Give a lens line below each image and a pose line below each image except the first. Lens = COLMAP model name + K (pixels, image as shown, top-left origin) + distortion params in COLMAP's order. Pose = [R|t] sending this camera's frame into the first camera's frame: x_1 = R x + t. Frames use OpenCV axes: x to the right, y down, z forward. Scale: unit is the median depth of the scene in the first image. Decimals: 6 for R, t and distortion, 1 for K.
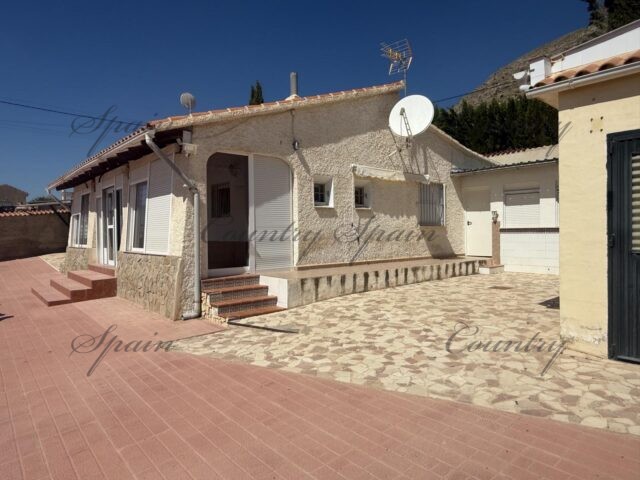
lens RADIAL K [[403.7, 0, 320.0], [0, 403.7, 240.0], [0, 0, 1]] dist [-0.000155, -0.000136]
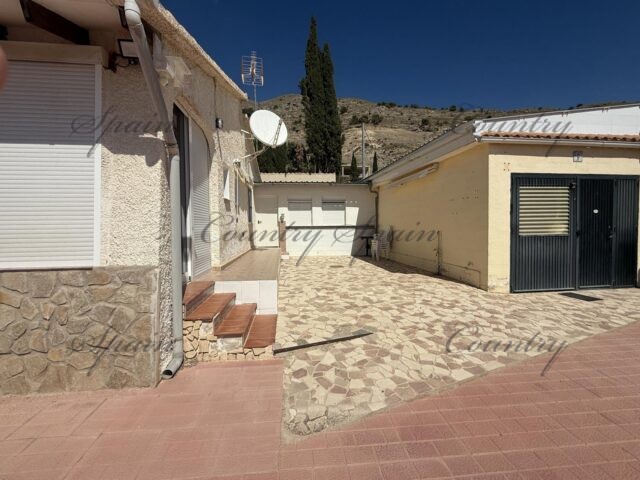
lens RADIAL K [[283.8, 0, 320.0], [0, 283.8, 240.0], [0, 0, 1]] dist [0.001112, 0.000221]
pose [[0.569801, -0.026150, 0.821366, -0.764992], [0.018245, 0.999650, 0.019169, 0.004642], [-0.821580, 0.004063, 0.570079, 0.862949]]
